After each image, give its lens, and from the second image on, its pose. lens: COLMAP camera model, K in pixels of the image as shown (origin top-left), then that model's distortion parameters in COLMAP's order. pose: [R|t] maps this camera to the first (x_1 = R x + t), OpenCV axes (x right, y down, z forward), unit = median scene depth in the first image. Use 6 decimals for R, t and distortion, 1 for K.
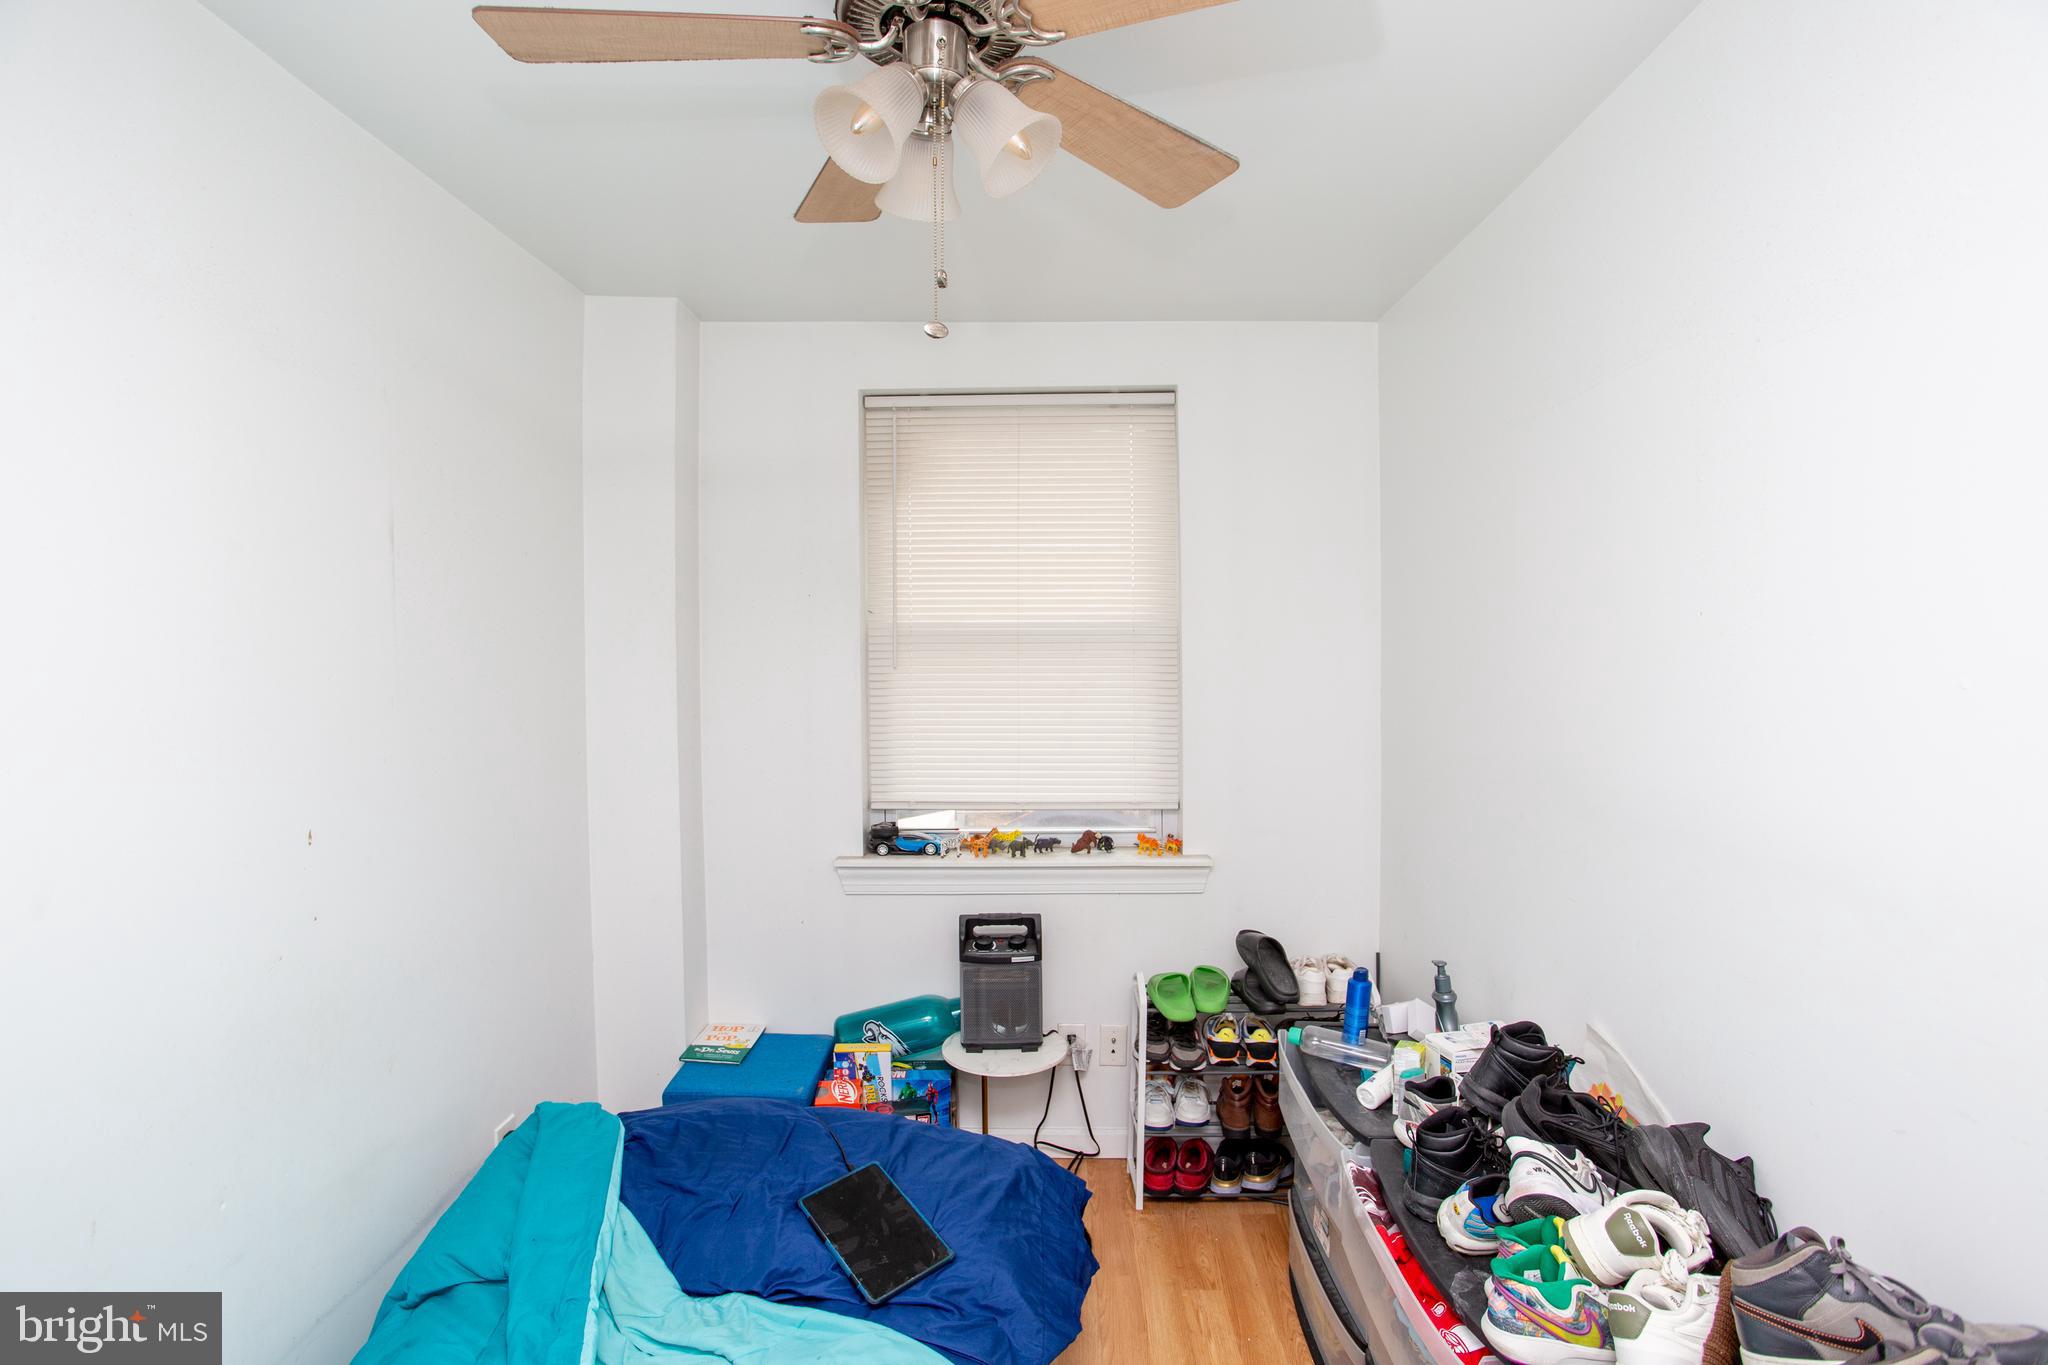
lens RADIAL K [[990.7, 0, 1022.9], [0, 990.7, 680.5], [0, 0, 1]] dist [-0.075914, 0.029206]
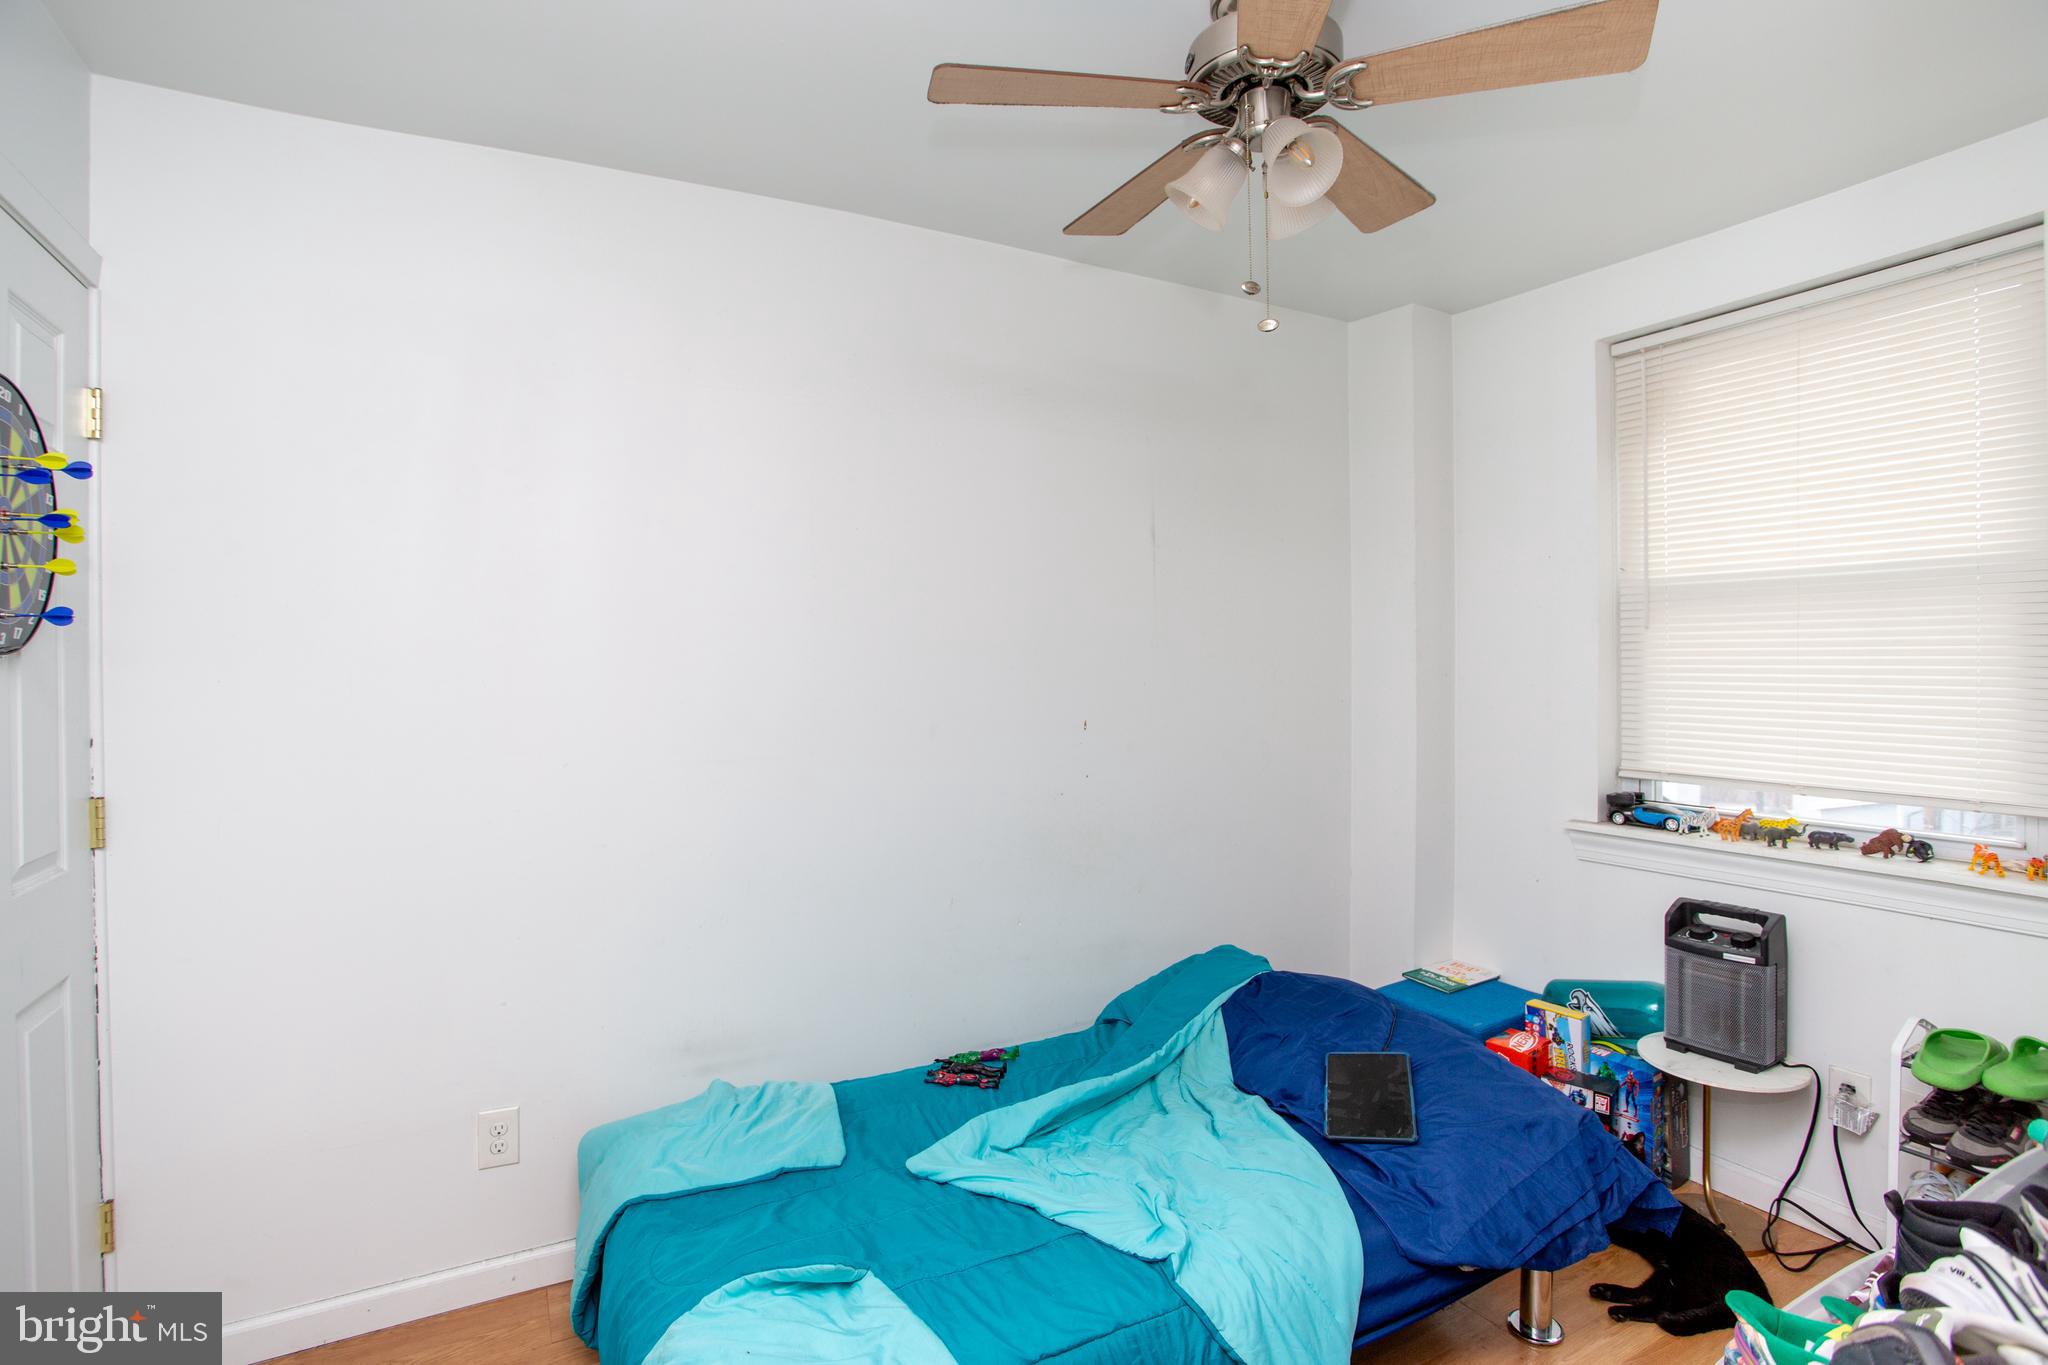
lens RADIAL K [[990.7, 0, 1010.0], [0, 990.7, 669.0], [0, 0, 1]] dist [-0.075914, 0.029206]
pose [[0.496246, 0.008629, -0.868139, 0.388611], [-0.024832, 0.999683, -0.004258, 0.049202], [0.867827, 0.023670, 0.496303, 0.033099]]
